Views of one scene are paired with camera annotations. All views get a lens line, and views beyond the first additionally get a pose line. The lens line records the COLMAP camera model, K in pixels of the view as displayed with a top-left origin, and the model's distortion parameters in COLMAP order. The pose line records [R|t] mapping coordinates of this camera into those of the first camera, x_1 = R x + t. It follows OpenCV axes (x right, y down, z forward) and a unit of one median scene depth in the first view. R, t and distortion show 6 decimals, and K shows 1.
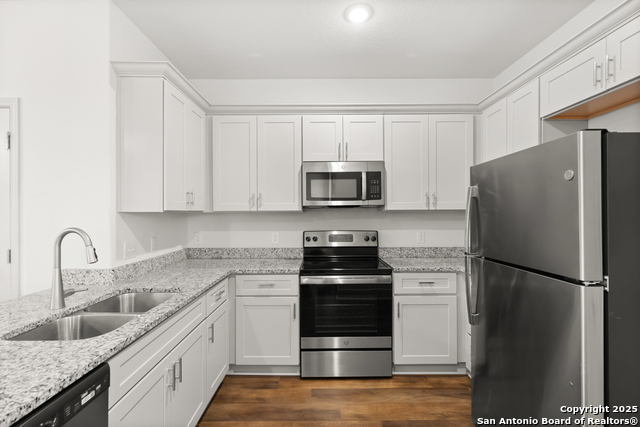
lens RADIAL K [[294.8, 0, 316.1], [0, 294.8, 213.3], [0, 0, 1]] dist [-0.001647, 0.002482]
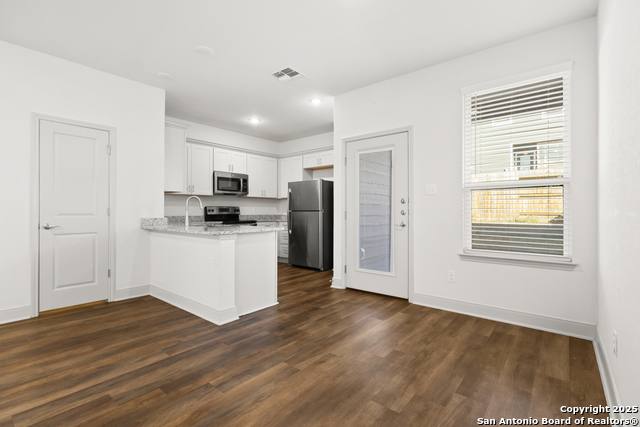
lens RADIAL K [[294.8, 0, 318.1], [0, 294.8, 210.5], [0, 0, 1]] dist [-0.001647, 0.002482]
pose [[0.640239, 0.003993, 0.768166, -1.193424], [-0.006886, 0.999976, 0.000542, 0.092876], [-0.768145, -0.005637, 0.640251, -0.876860]]
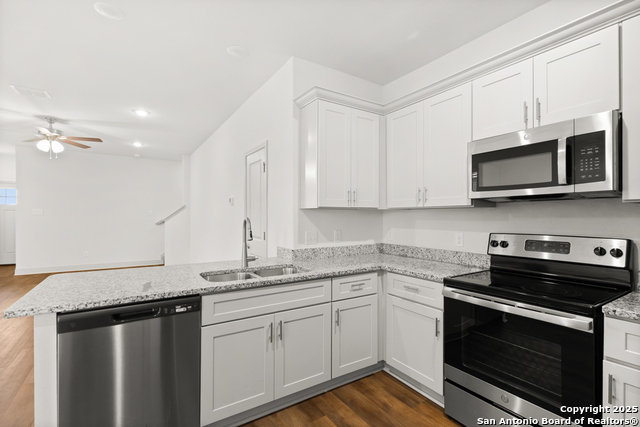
lens RADIAL K [[294.8, 0, 318.8], [0, 294.8, 216.1], [0, 0, 1]] dist [-0.001647, 0.002482]
pose [[0.545330, 0.003527, -0.838214, 0.403902], [-0.003762, 0.999991, 0.001760, 0.020881], [0.838213, 0.002193, 0.545339, 0.257365]]
